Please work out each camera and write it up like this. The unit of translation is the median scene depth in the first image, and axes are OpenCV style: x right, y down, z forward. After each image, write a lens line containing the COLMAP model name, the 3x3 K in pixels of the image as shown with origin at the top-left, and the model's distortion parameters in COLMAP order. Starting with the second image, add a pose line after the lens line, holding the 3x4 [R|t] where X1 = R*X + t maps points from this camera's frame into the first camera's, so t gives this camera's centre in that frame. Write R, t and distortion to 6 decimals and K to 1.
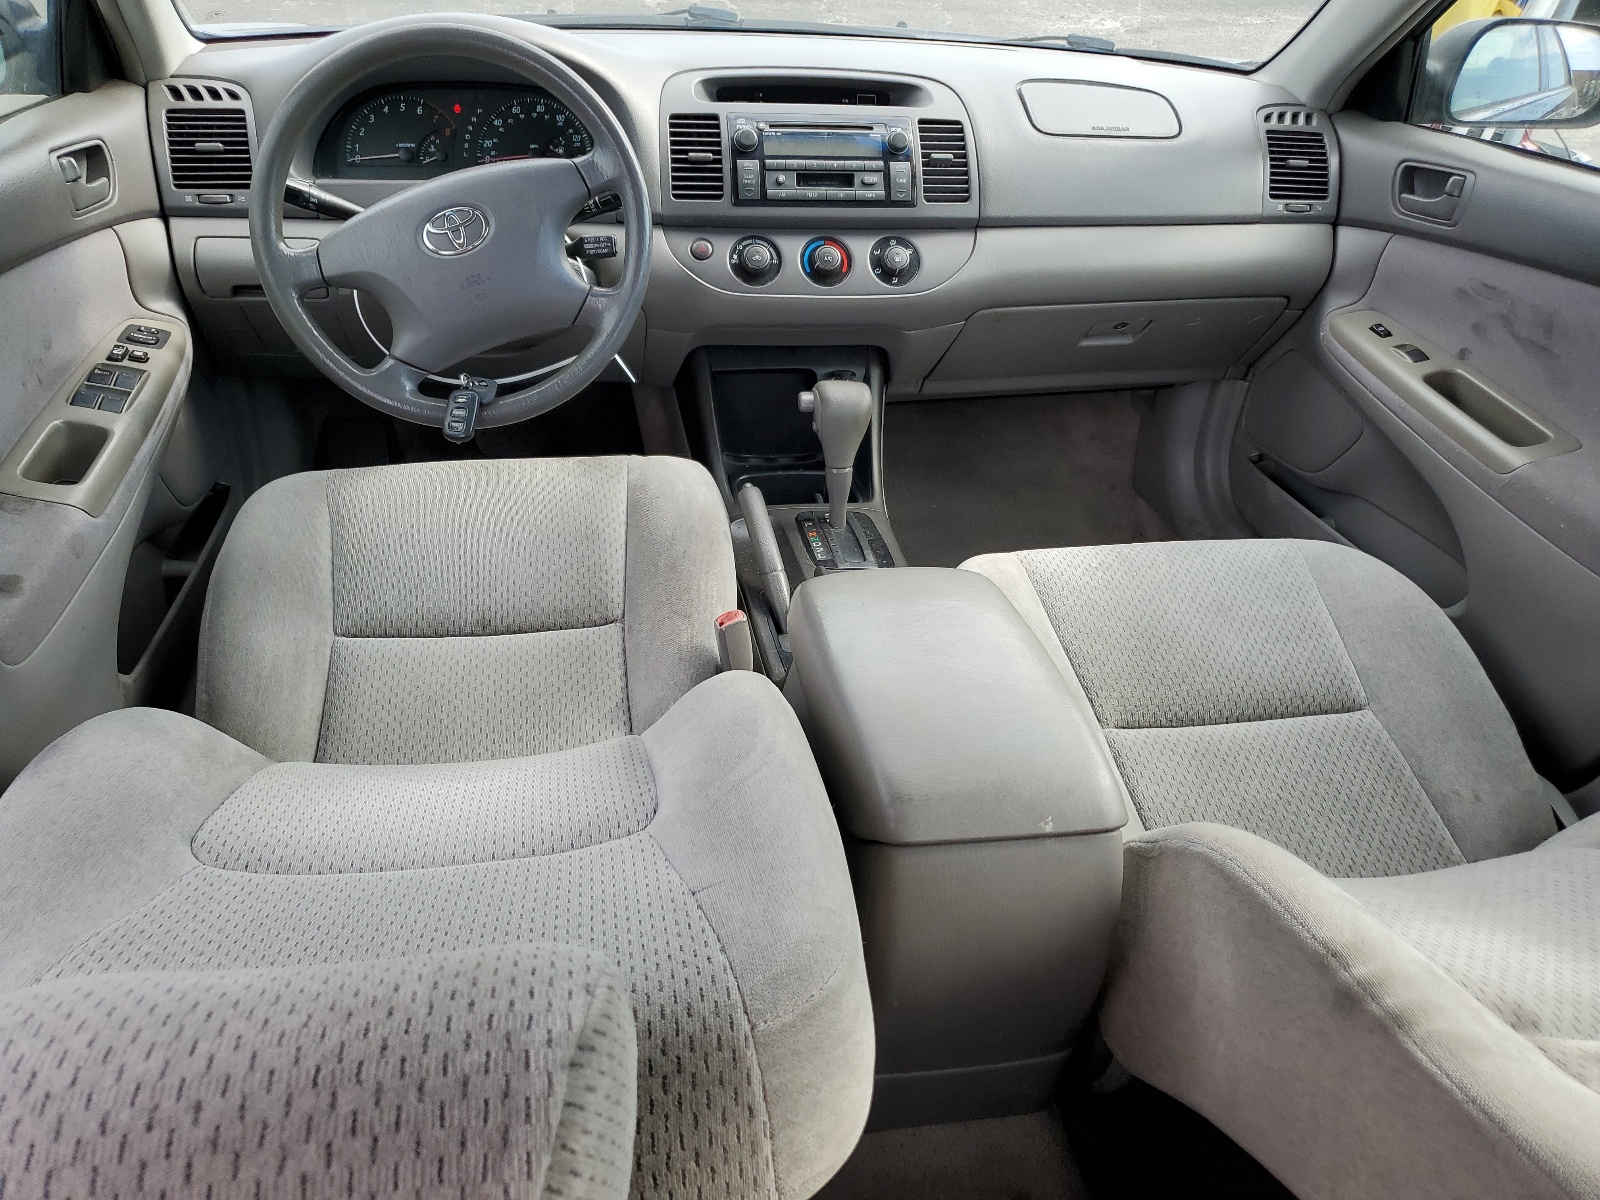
lens RADIAL K [[1217.9, 0, 798.4], [0, 1217.9, 599.8], [0, 0, 1]] dist [-0.007761, -0.002769]
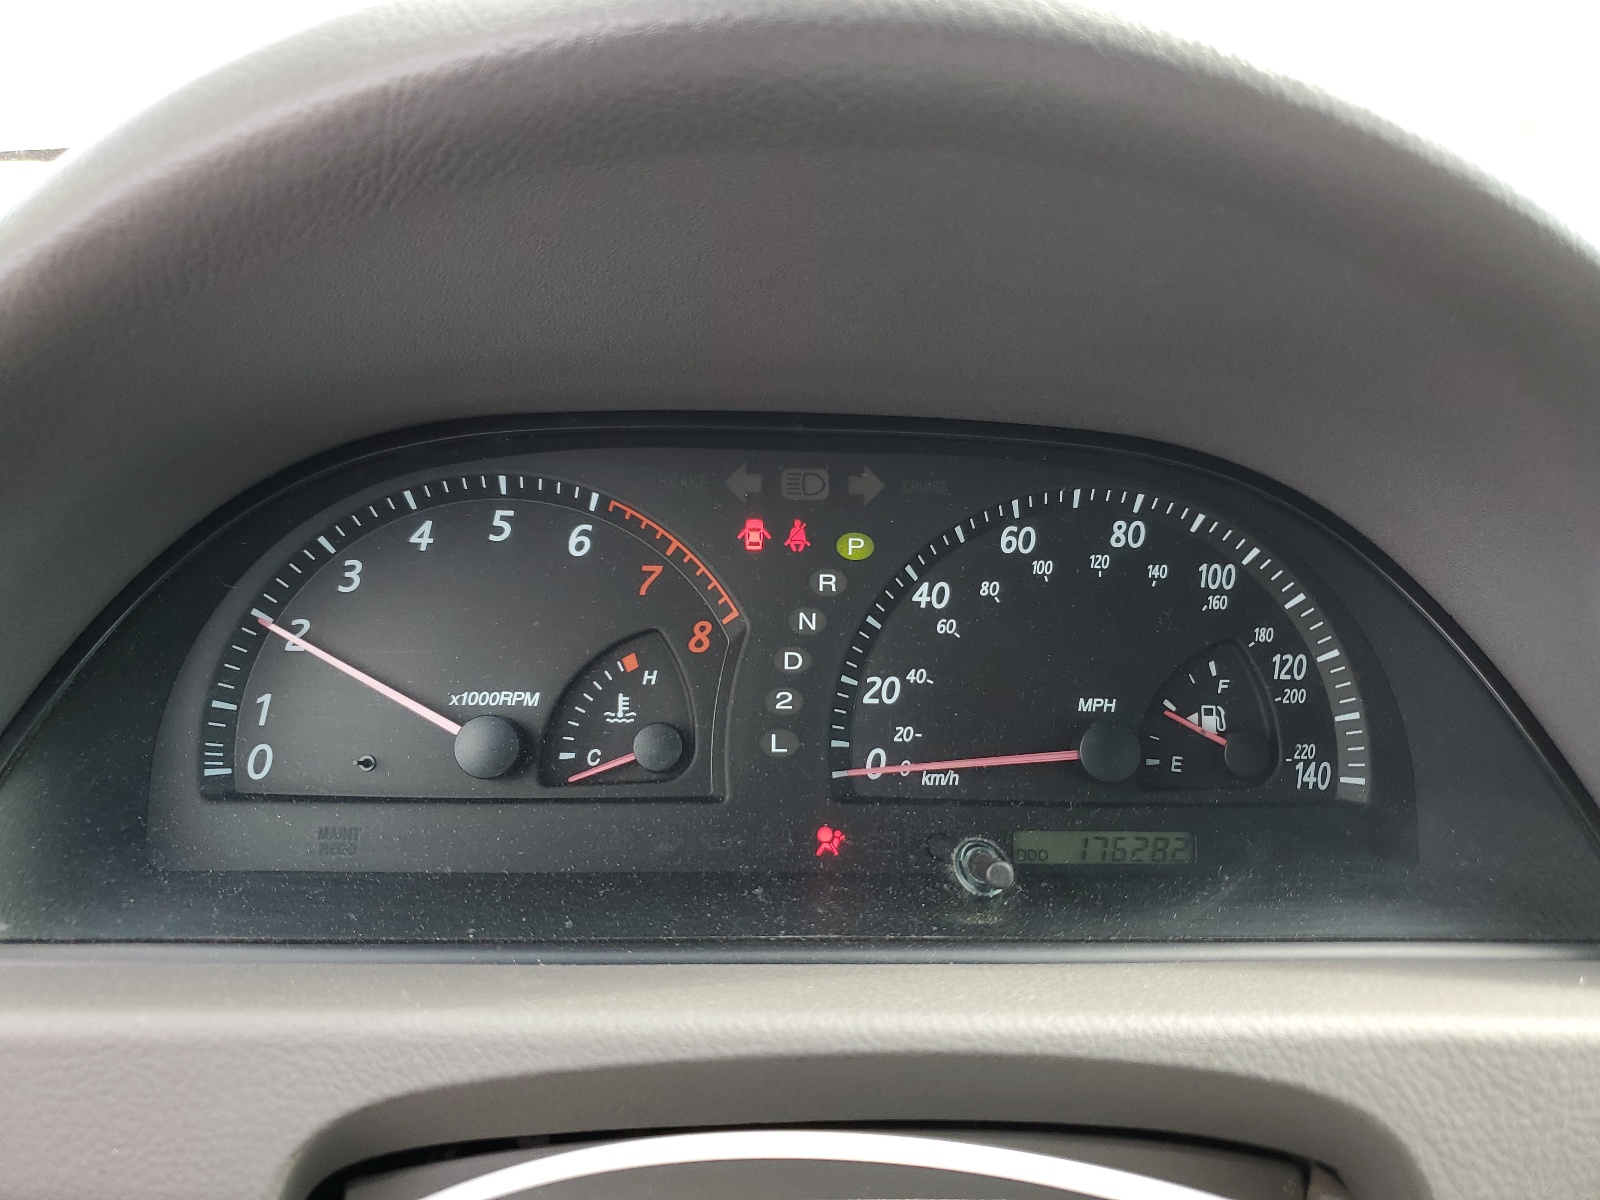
lens RADIAL K [[1217.9, 0, 800.7], [0, 1217.9, 599.9], [0, 0, 1]] dist [-0.007761, -0.002769]
pose [[0.994683, 0.021848, -0.100638, -0.248634], [-0.045372, 0.970253, -0.237804, -0.339878], [0.092449, 0.241106, 0.966085, 0.791263]]
